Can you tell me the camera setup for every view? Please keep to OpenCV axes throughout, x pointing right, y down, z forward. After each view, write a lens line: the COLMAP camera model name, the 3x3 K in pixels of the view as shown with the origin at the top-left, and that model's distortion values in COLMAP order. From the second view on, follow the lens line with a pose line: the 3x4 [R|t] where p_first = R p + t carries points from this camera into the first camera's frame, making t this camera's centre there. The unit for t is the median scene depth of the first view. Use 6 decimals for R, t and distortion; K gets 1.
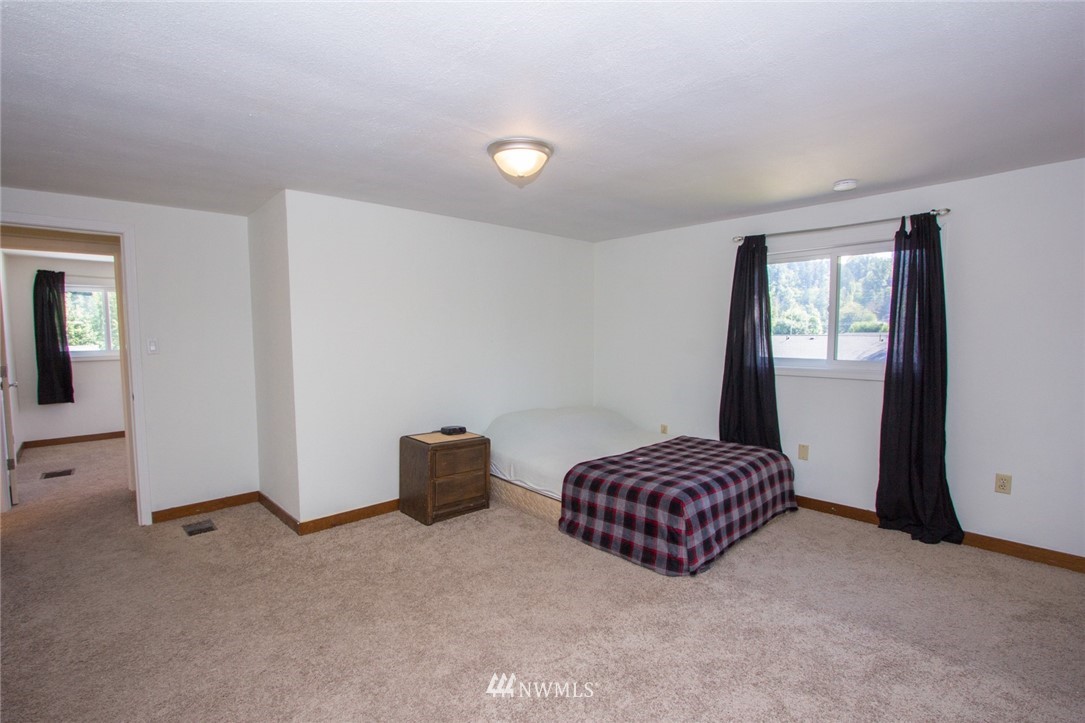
lens RADIAL K [[502.2, 0, 535.9], [0, 502.2, 365.5], [0, 0, 1]] dist [-0.017465, 0.001182]
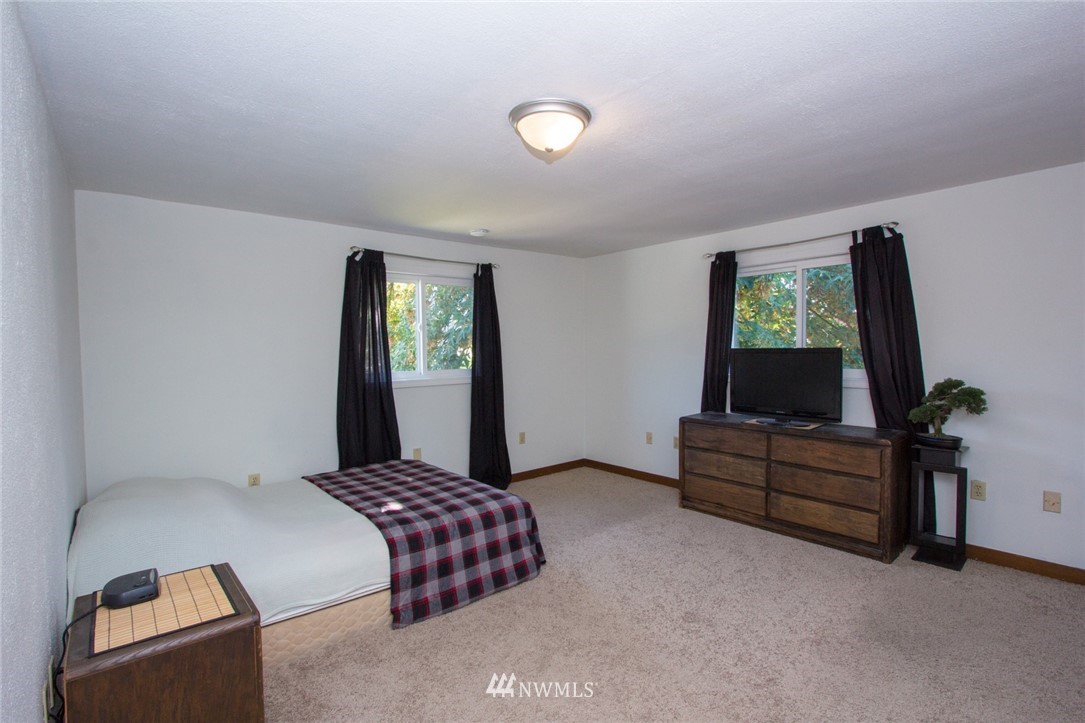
lens RADIAL K [[502.2, 0, 535.9], [0, 502.2, 365.5], [0, 0, 1]] dist [-0.017465, 0.001182]
pose [[0.047858, -0.033031, 0.998308, -0.655925], [0.081511, 0.996249, 0.029055, -0.042282], [-0.995523, 0.079983, 0.050371, 0.779765]]
